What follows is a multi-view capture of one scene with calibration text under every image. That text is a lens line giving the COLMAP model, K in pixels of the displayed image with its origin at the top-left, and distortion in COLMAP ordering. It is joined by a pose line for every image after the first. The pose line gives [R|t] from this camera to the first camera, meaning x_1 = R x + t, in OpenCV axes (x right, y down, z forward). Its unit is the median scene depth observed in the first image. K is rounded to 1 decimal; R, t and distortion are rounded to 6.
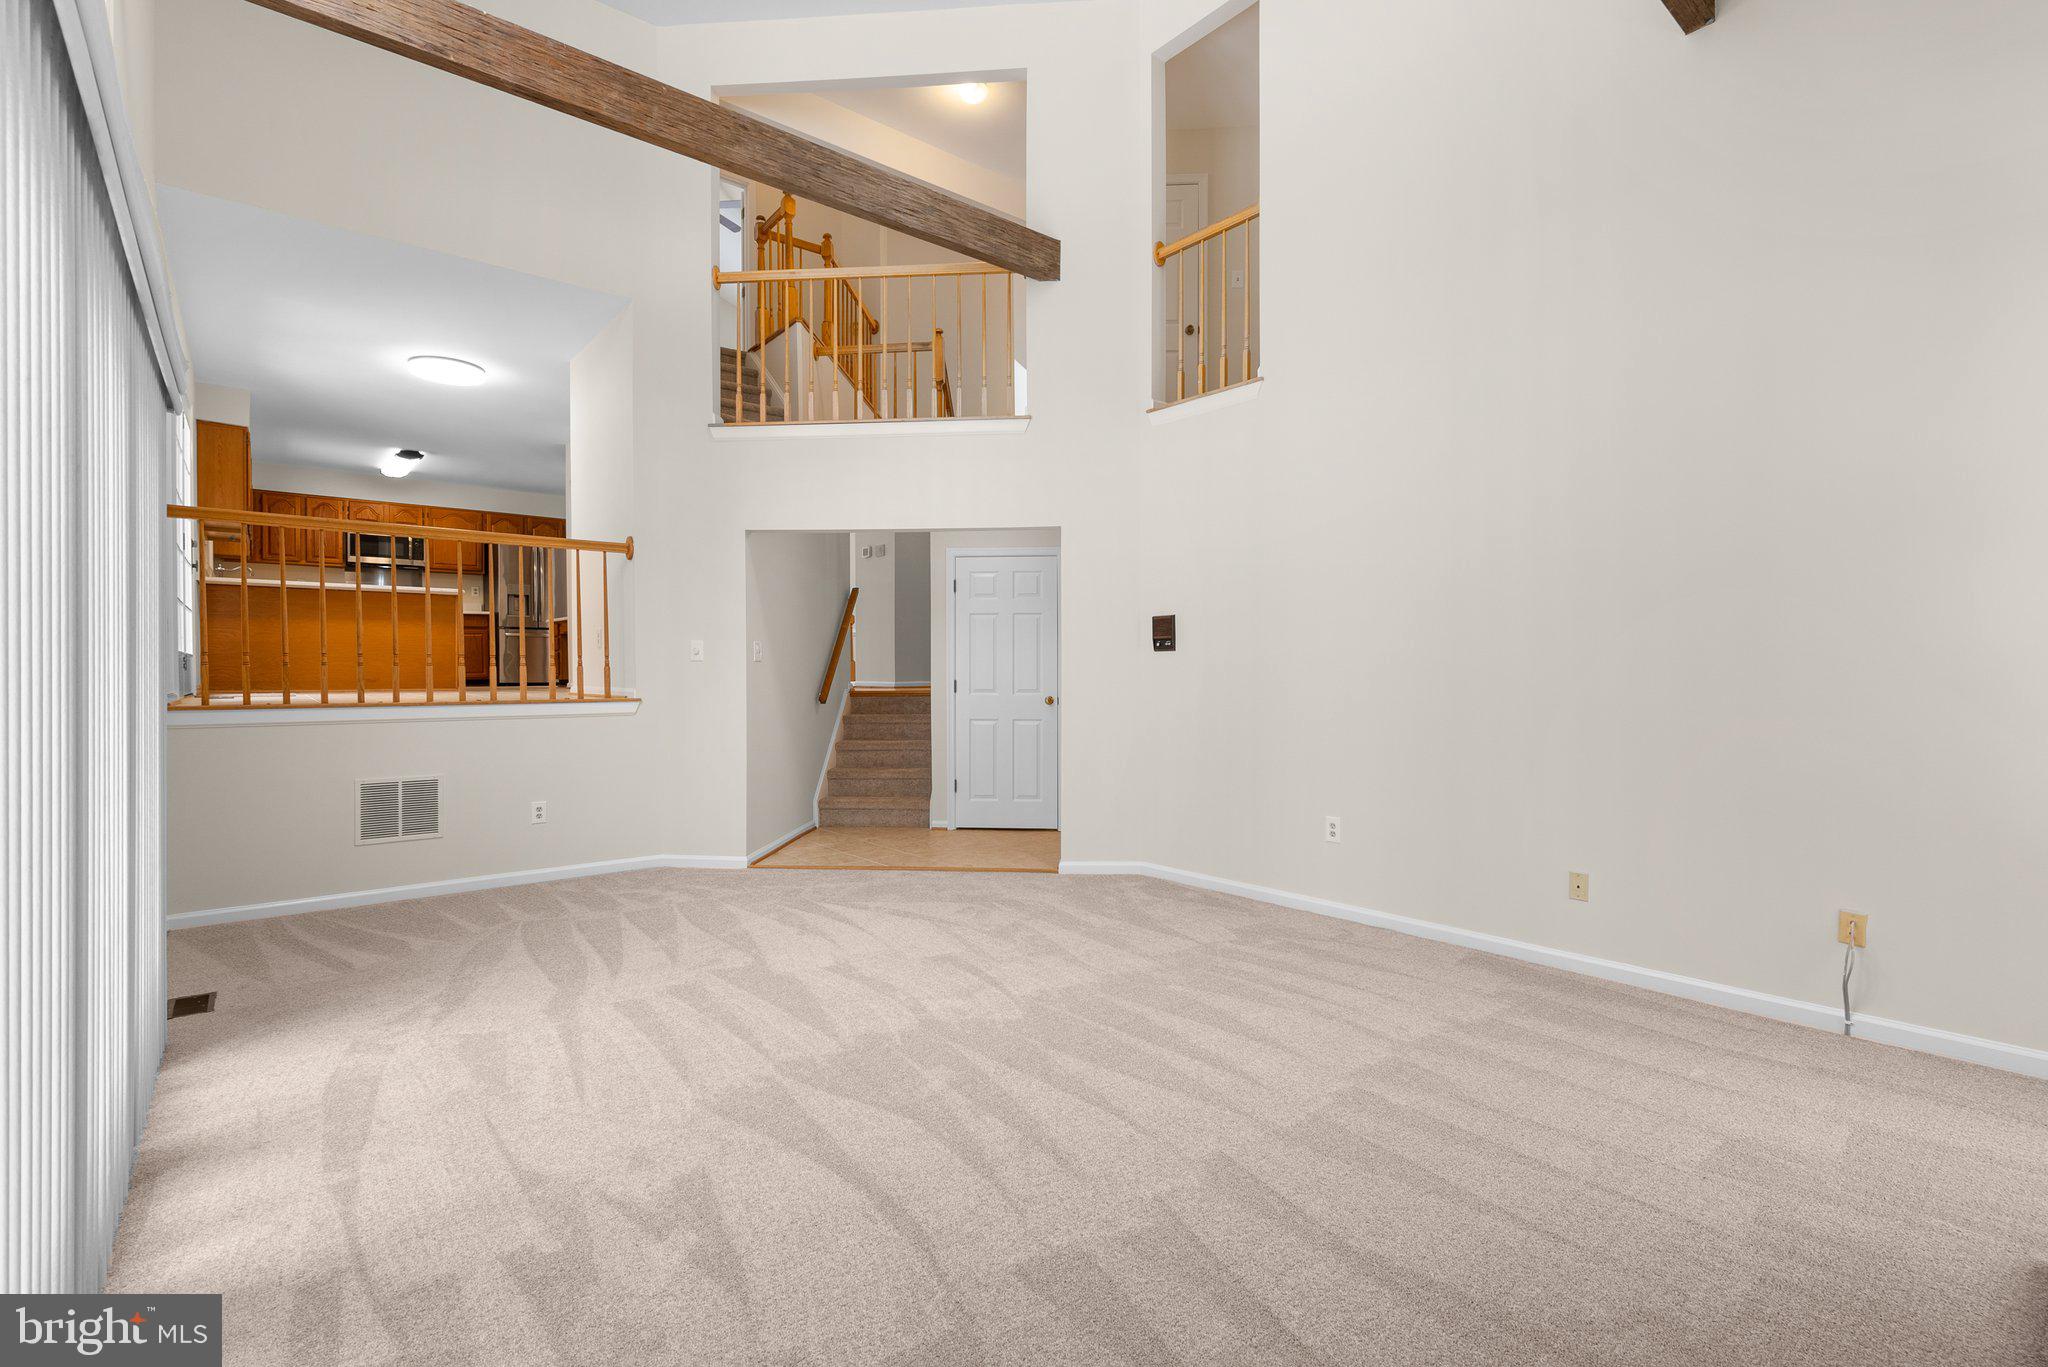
lens RADIAL K [[948.2, 0, 1032.9], [0, 948.2, 680.3], [0, 0, 1]] dist [-0.005688, -0.000555]
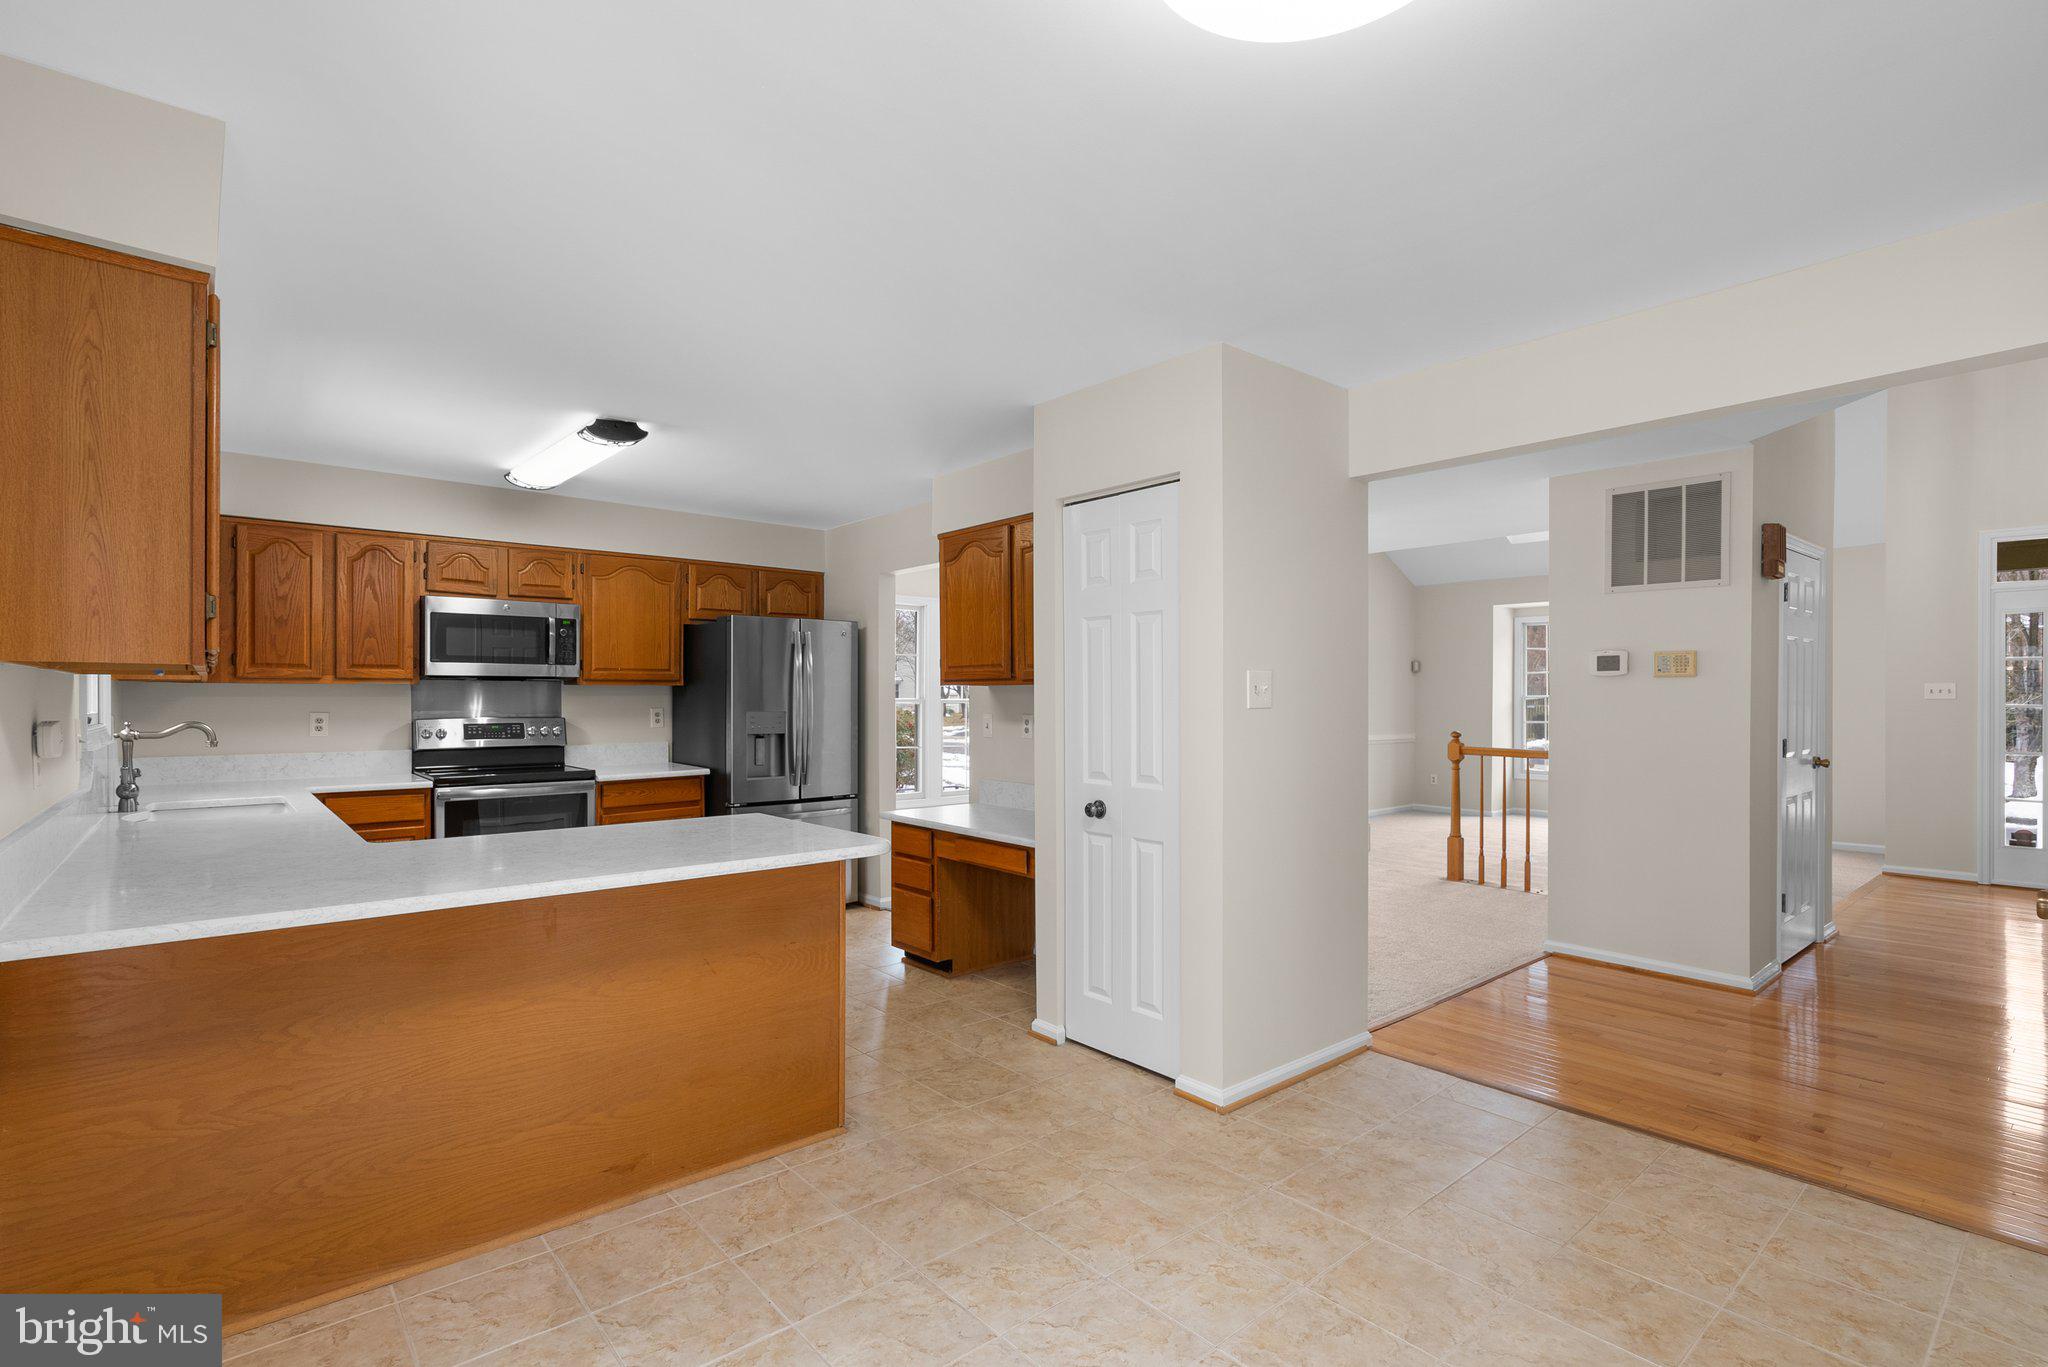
lens RADIAL K [[948.2, 0, 1016.1], [0, 948.2, 694.9], [0, 0, 1]] dist [-0.005688, -0.000555]
pose [[0.999813, -0.001583, 0.019258, -0.447925], [0.001694, 0.999982, -0.005742, -0.111968], [-0.019248, 0.005773, 0.999798, 0.537592]]
